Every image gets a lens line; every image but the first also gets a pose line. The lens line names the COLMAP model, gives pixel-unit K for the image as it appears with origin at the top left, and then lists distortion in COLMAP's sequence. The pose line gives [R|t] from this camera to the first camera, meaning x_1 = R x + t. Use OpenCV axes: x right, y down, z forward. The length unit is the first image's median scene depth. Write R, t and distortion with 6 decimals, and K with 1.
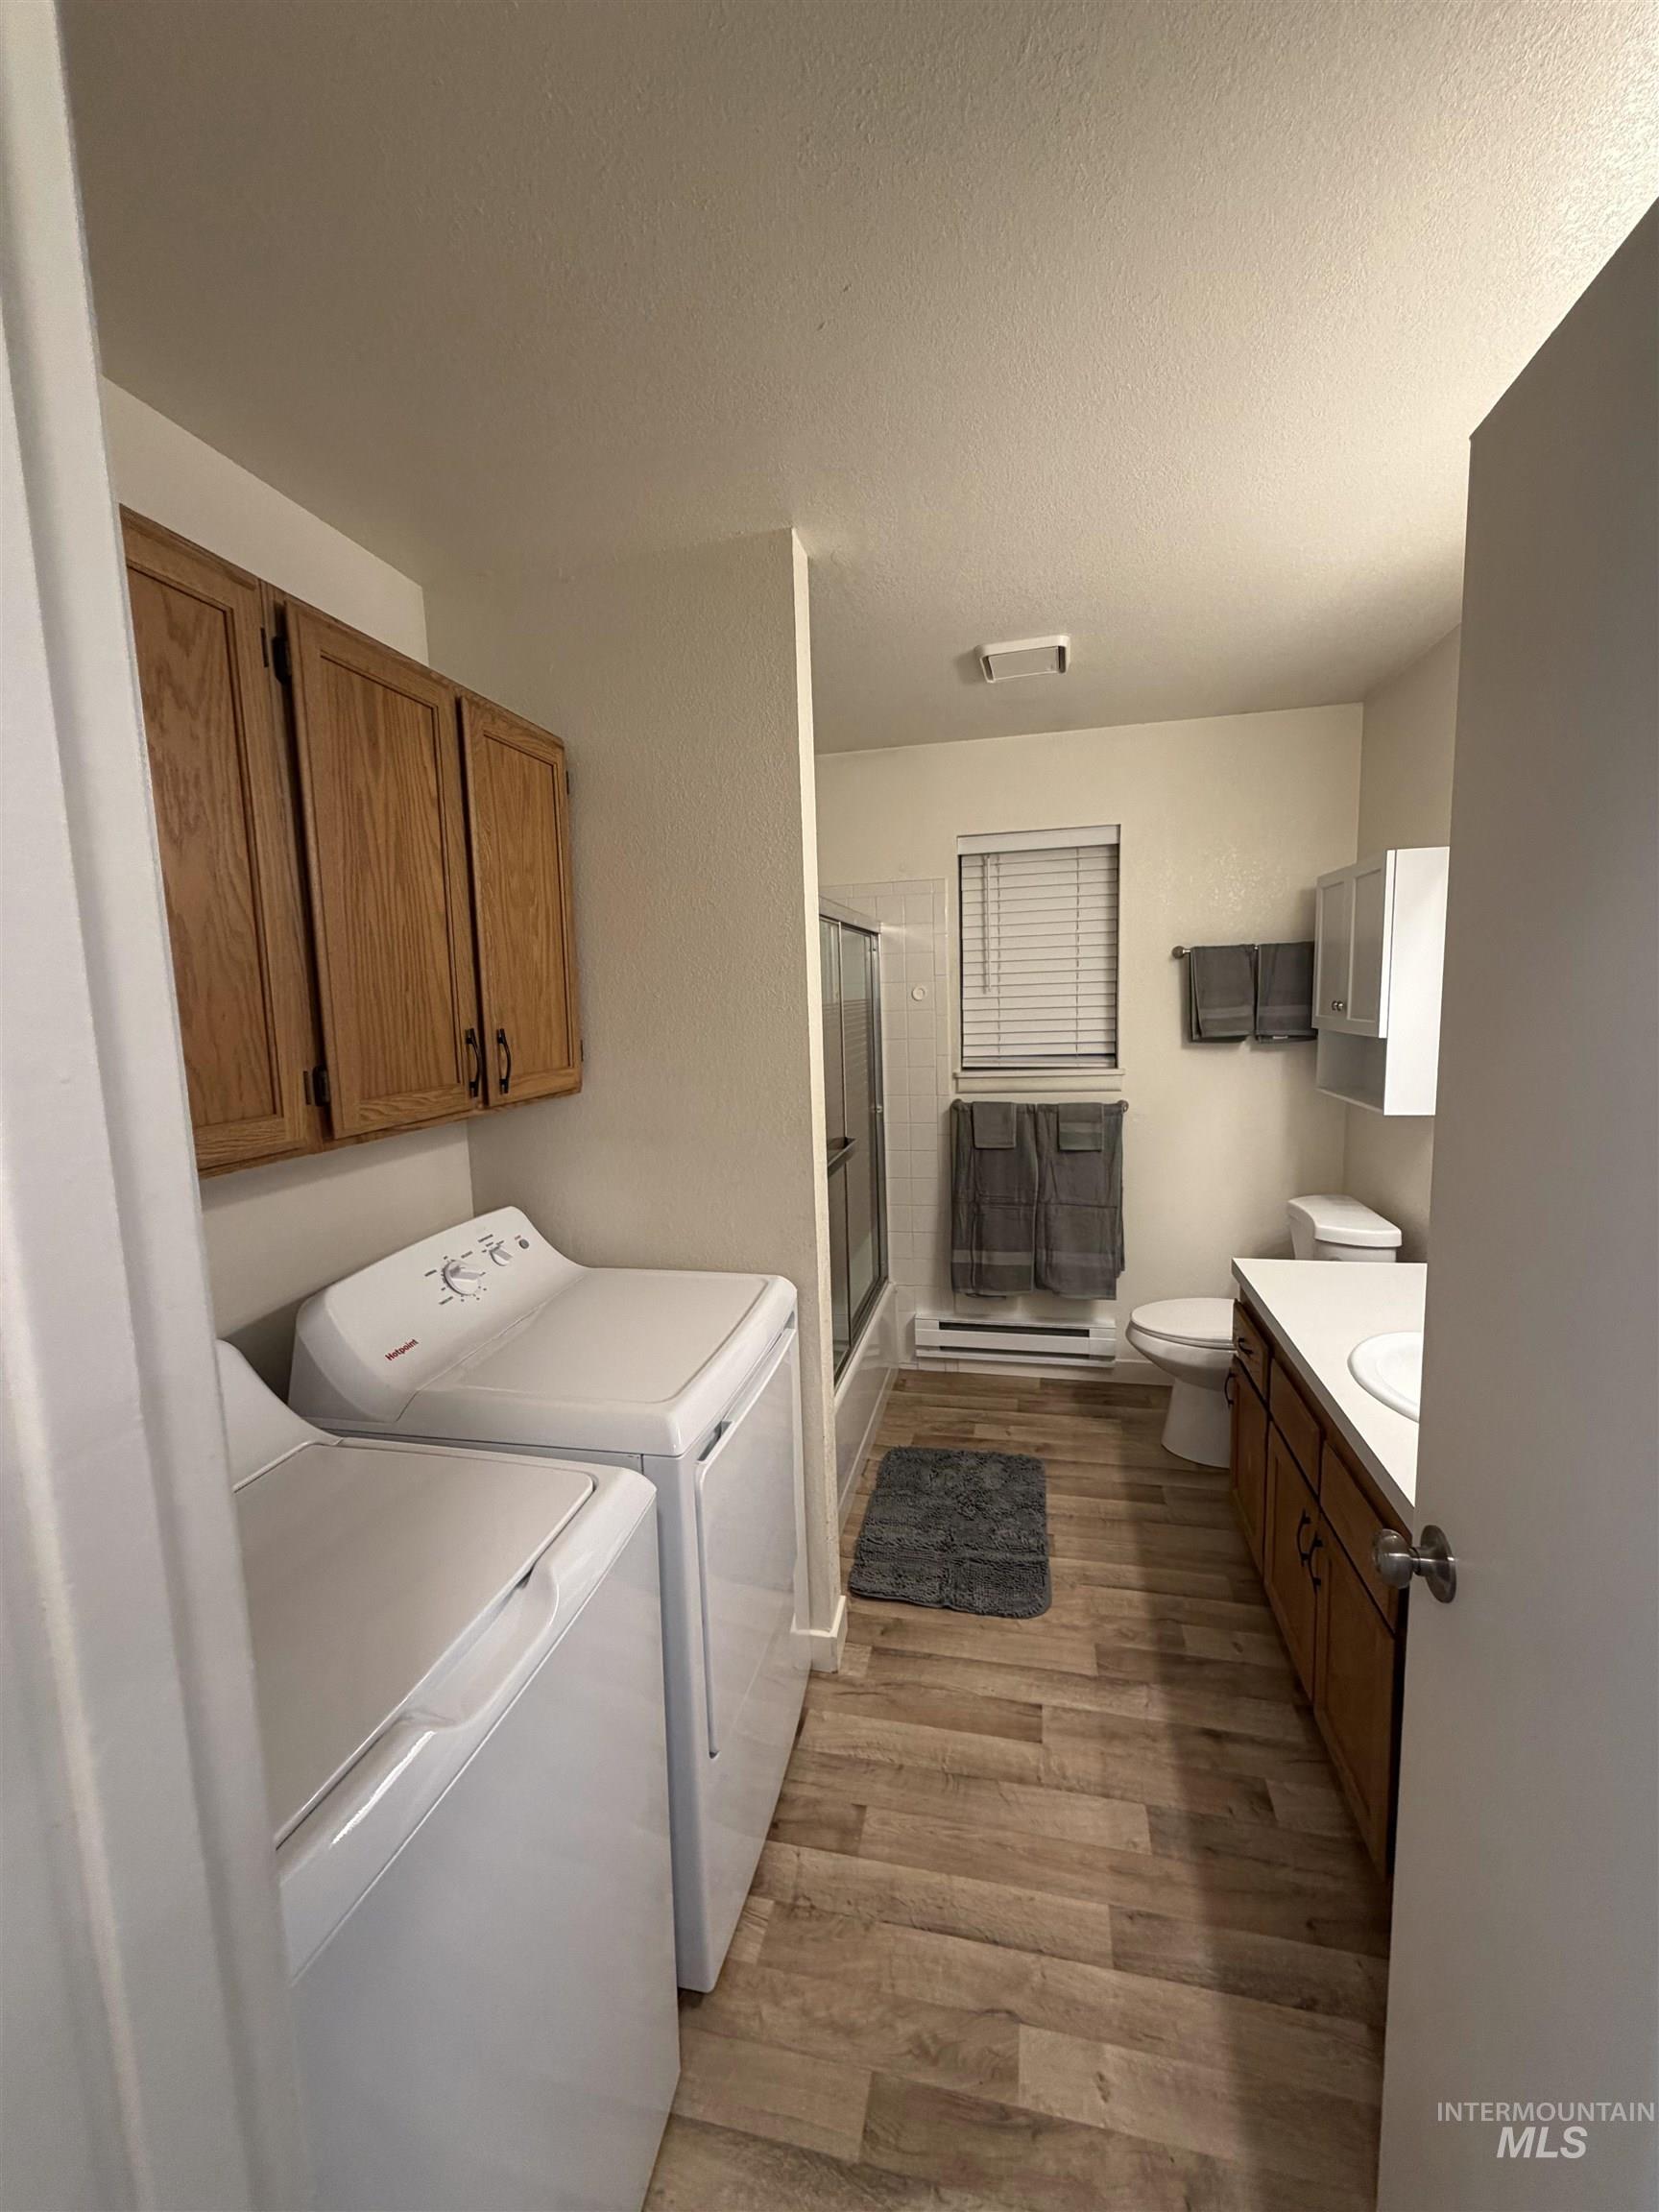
lens RADIAL K [[878.7, 0, 838.4], [0, 878.7, 1088.5], [0, 0, 1]] dist [-0.000224, -0.000100]
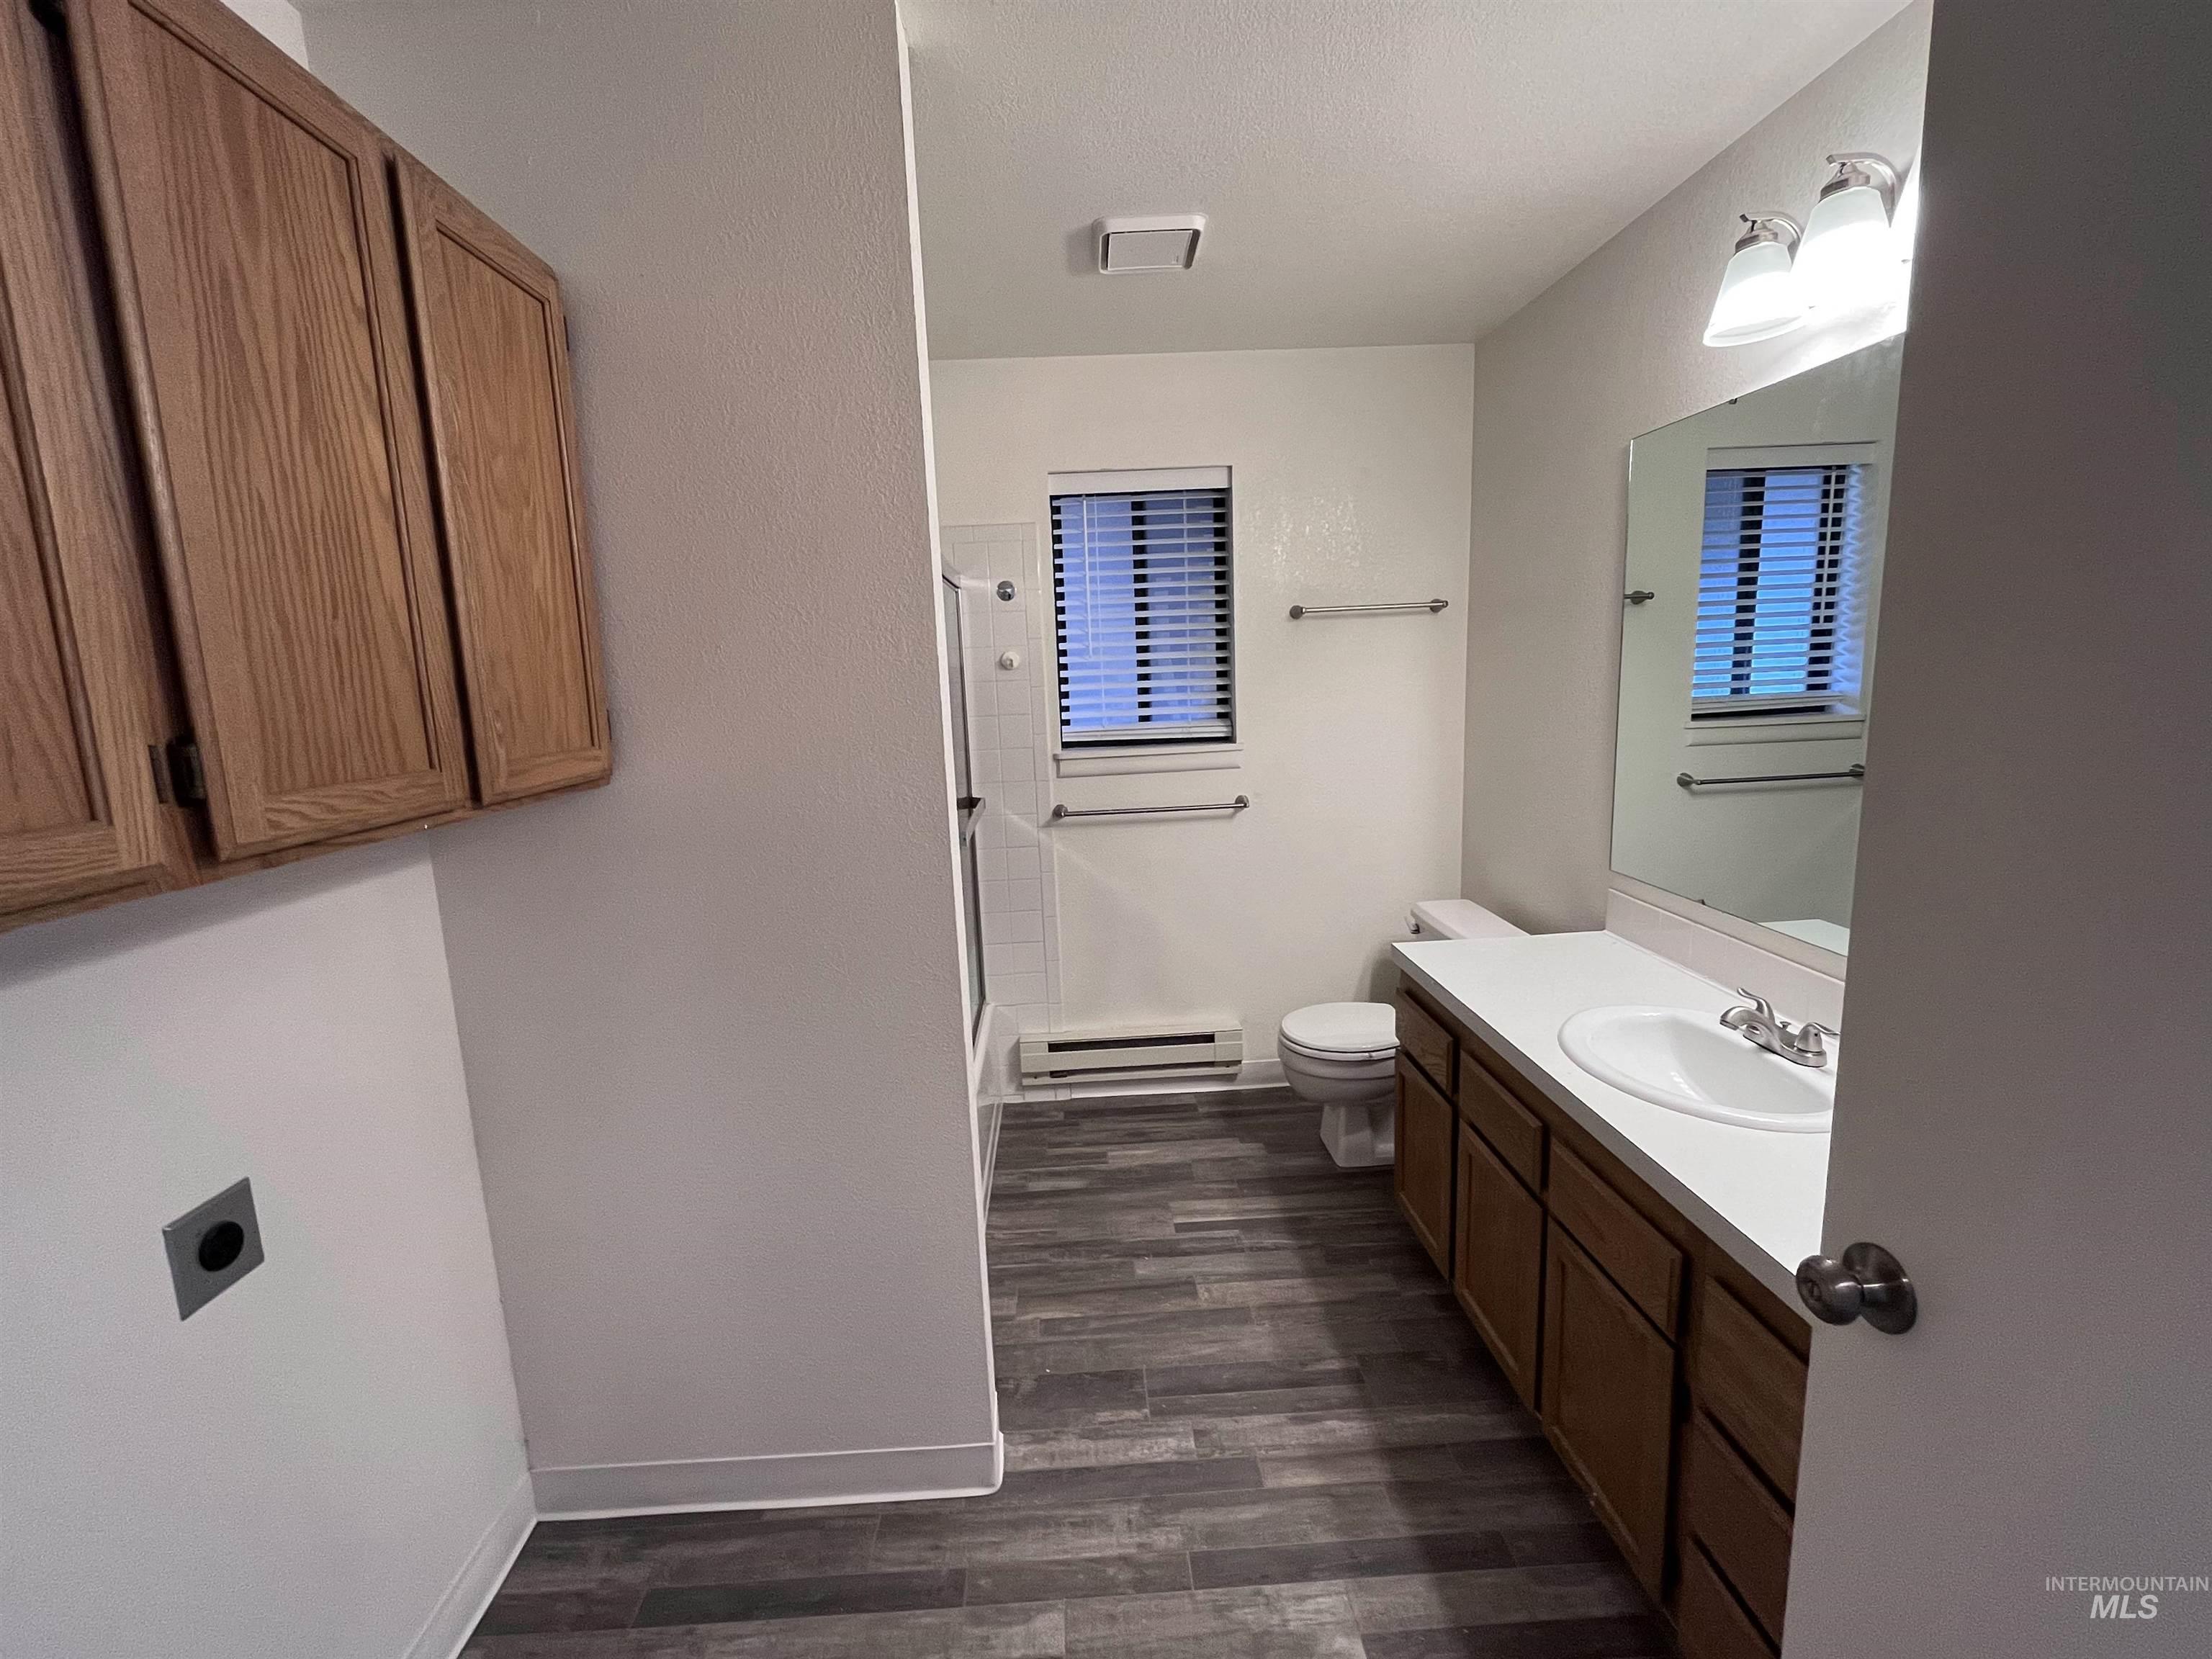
lens RADIAL K [[954.2, 0, 1096.1], [0, 954.2, 824.2], [0, 0, 1]] dist [-0.011371, 0.000831]
pose [[0.968803, -0.051089, 0.242509, -0.134709], [0.041569, 0.998157, 0.044214, 0.025187], [-0.244321, -0.032754, 0.969141, 0.209162]]
